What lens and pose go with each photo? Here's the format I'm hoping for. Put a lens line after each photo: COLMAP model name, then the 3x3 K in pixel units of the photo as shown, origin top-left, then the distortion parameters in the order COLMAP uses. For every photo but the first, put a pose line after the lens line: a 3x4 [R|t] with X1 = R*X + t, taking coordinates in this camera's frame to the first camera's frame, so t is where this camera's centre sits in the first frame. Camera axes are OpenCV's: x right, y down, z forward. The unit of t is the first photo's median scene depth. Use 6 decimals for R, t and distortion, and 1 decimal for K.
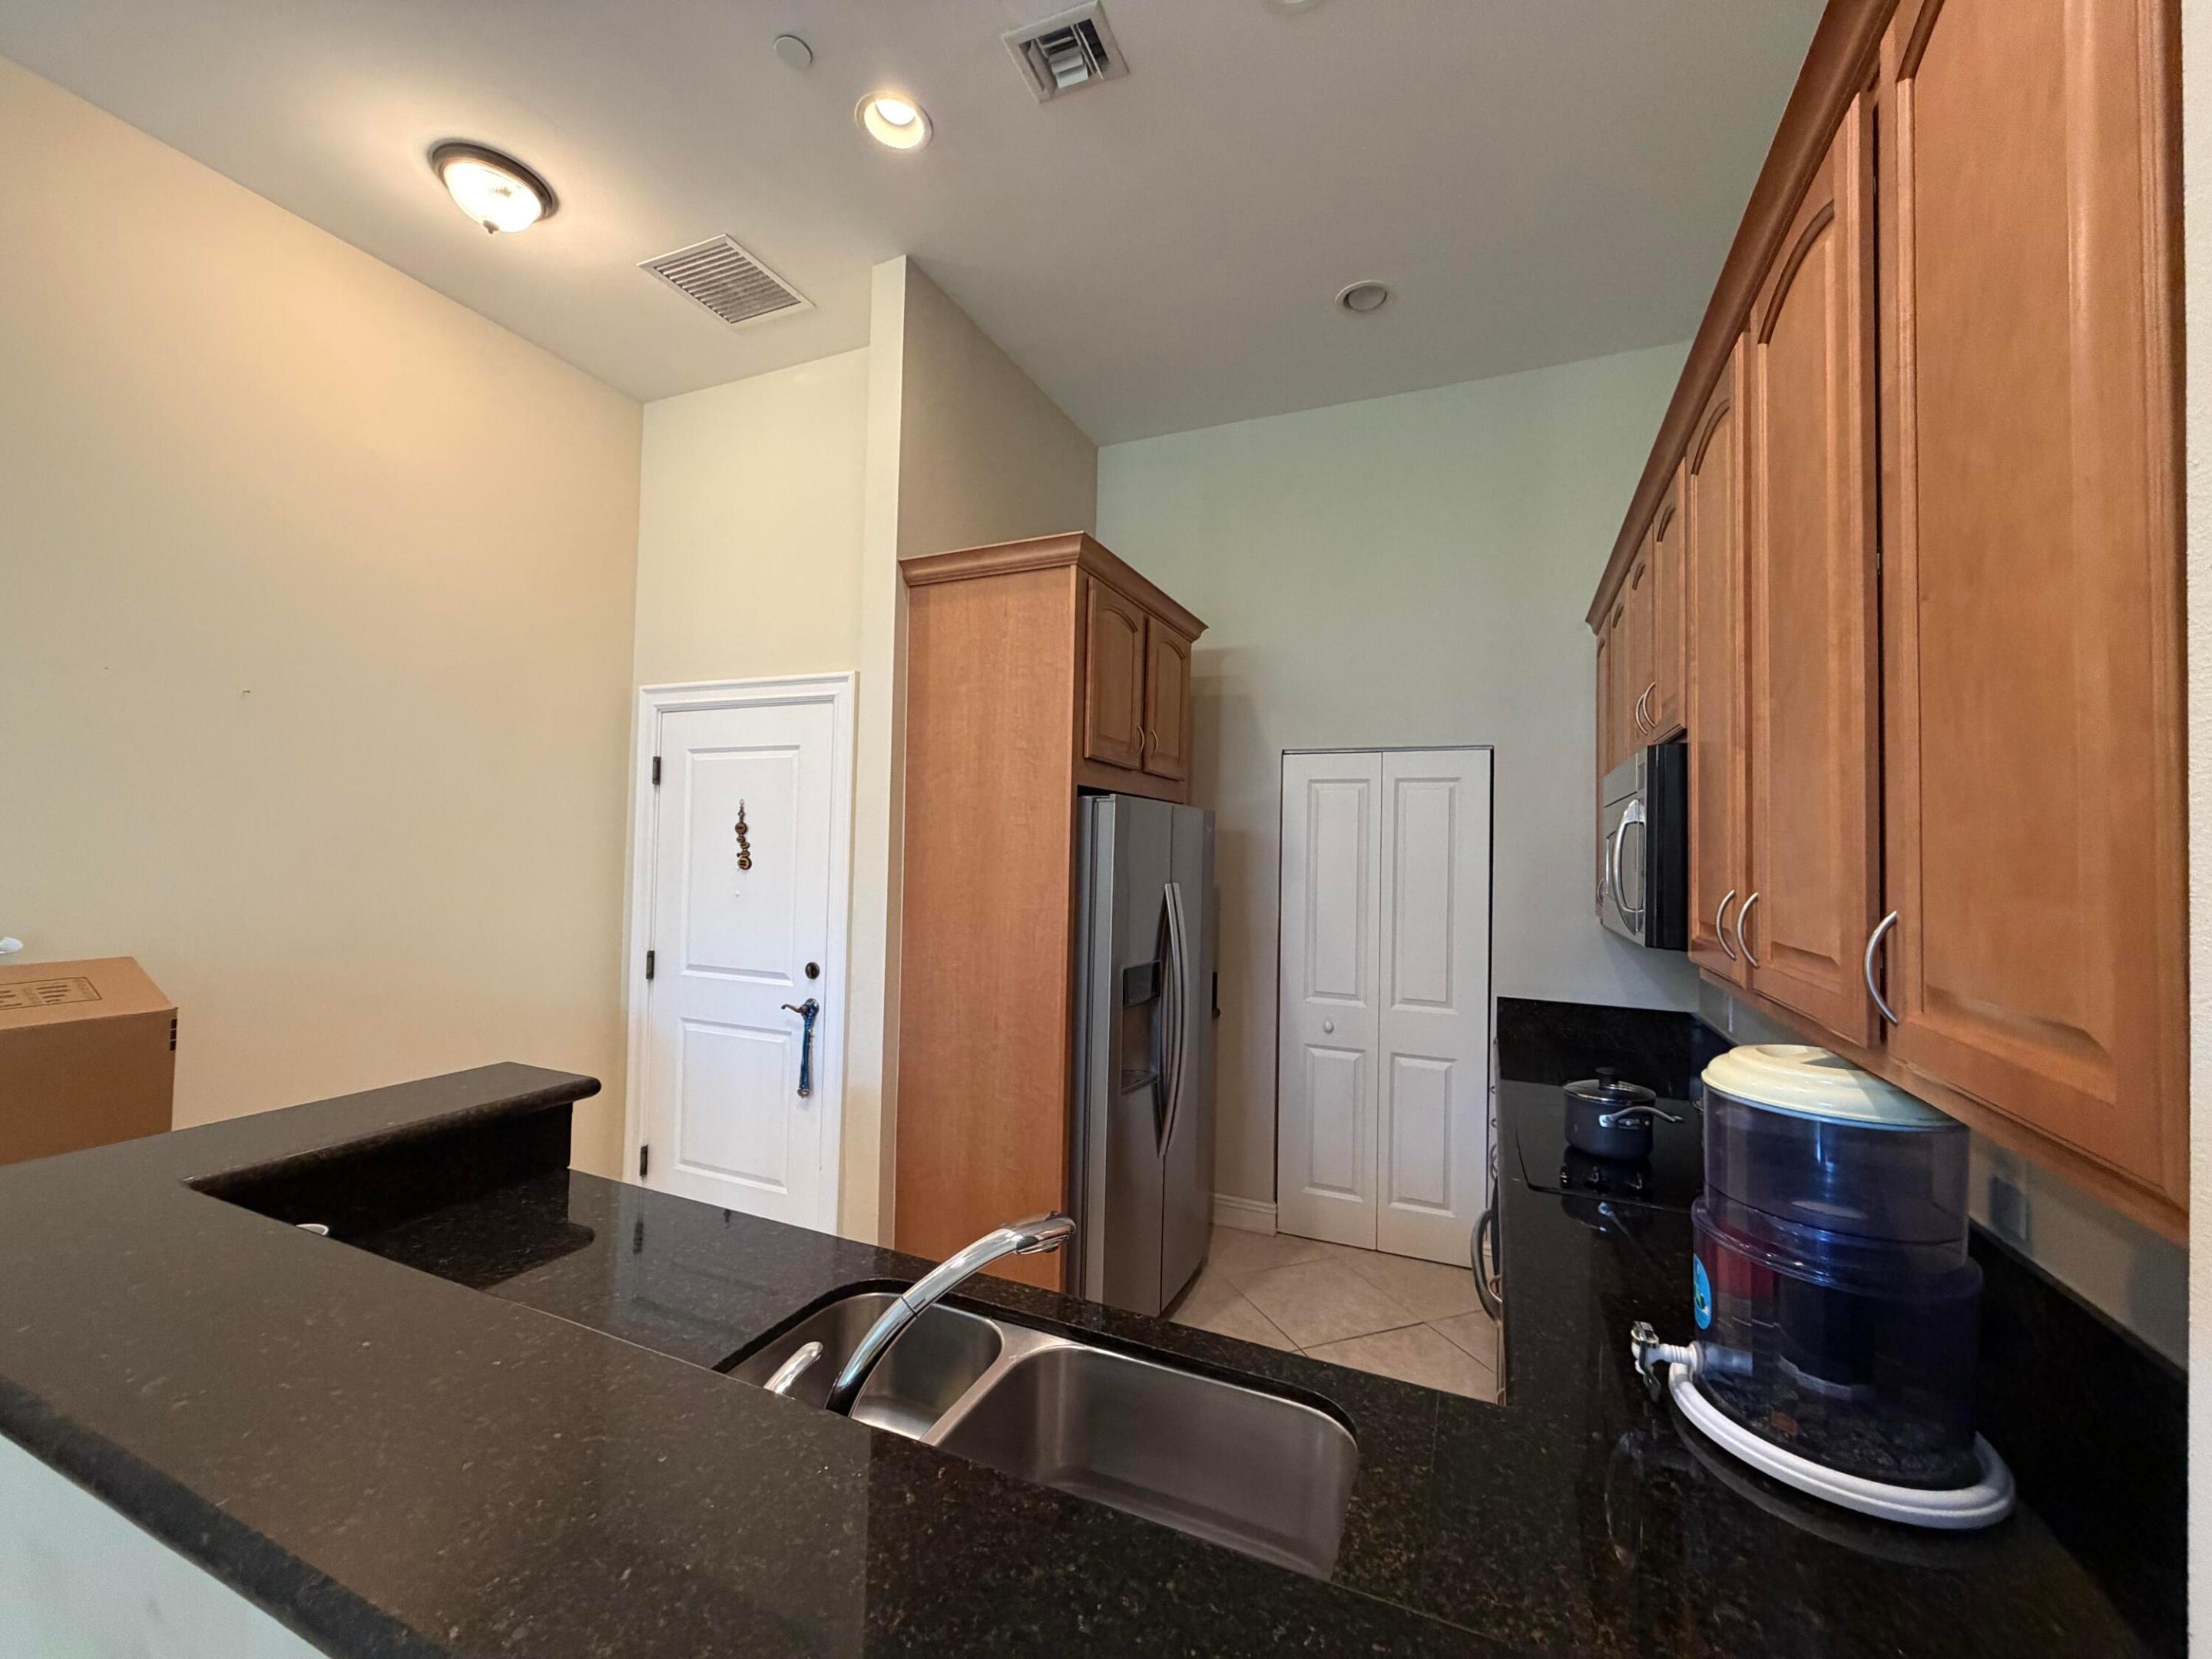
lens RADIAL K [[880.1, 0, 1107.8], [0, 880.1, 836.5], [0, 0, 1]] dist [-0.001087, 0.000549]
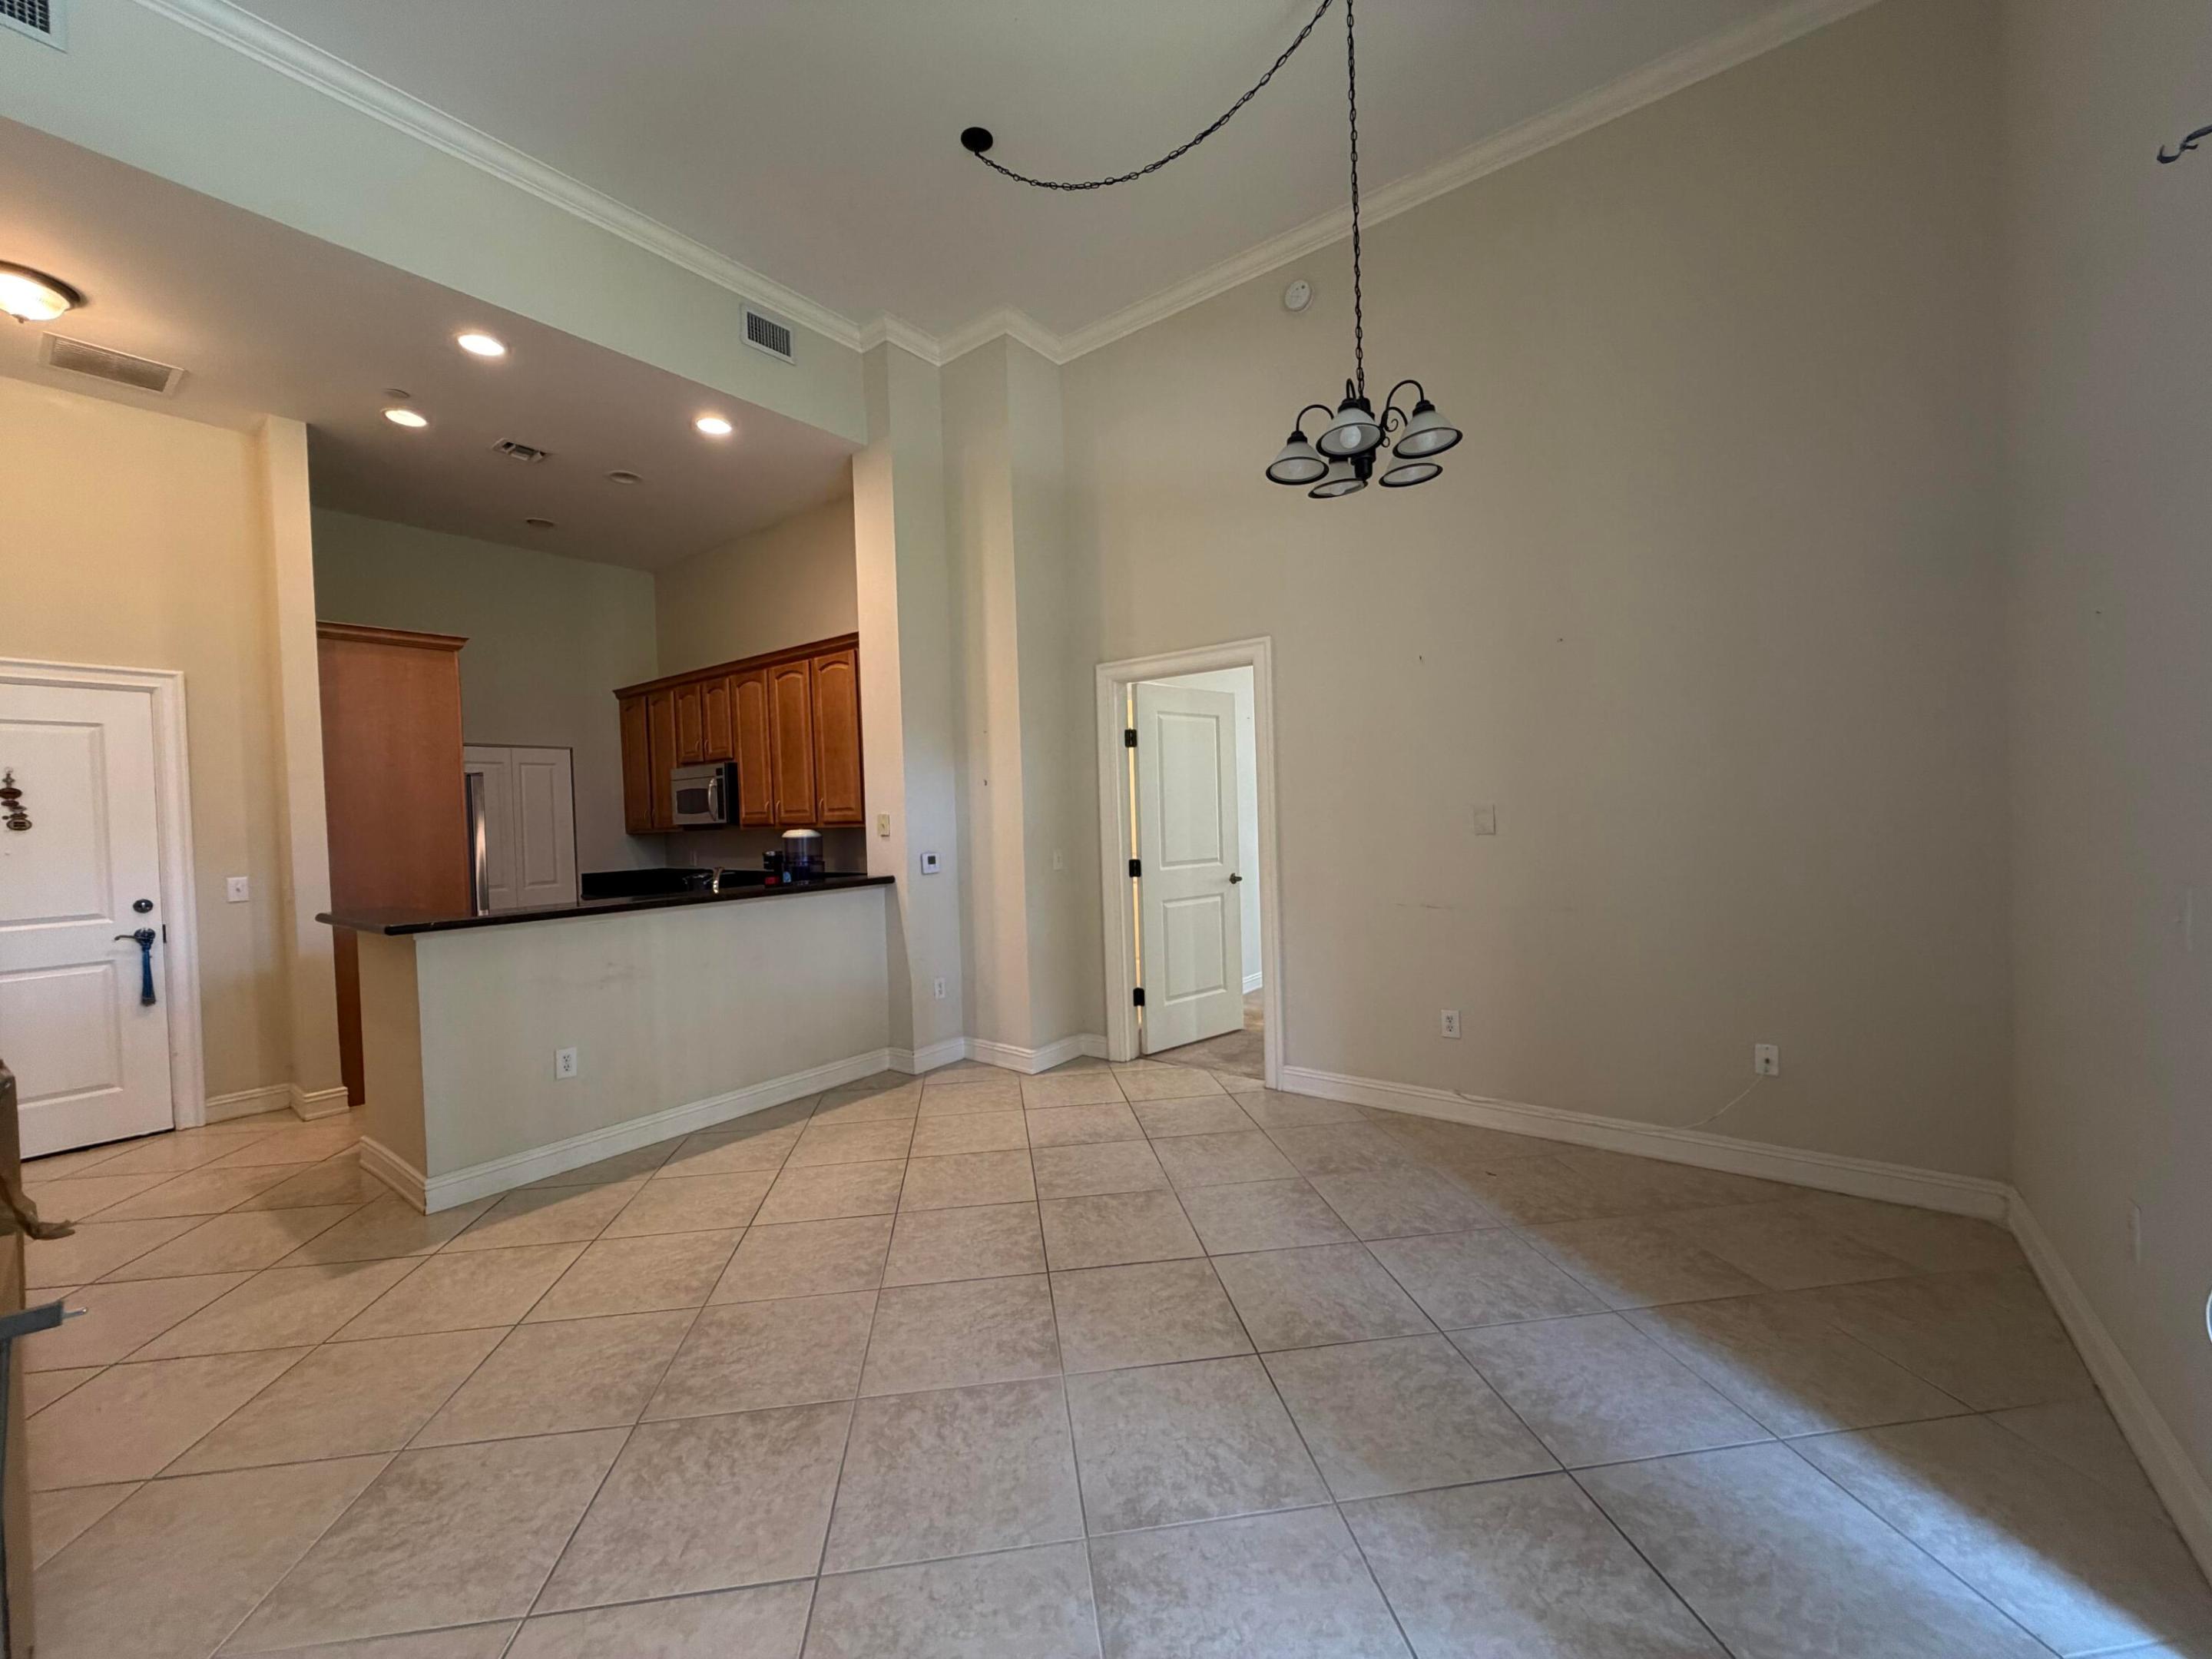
lens RADIAL K [[880.1, 0, 1105.6], [0, 880.1, 829.6], [0, 0, 1]] dist [-0.001087, 0.000549]
pose [[0.230774, -0.049032, 0.971771, -1.234674], [0.020716, 0.998751, 0.045473, 0.015274], [-0.972787, 0.009637, 0.231501, -0.626096]]
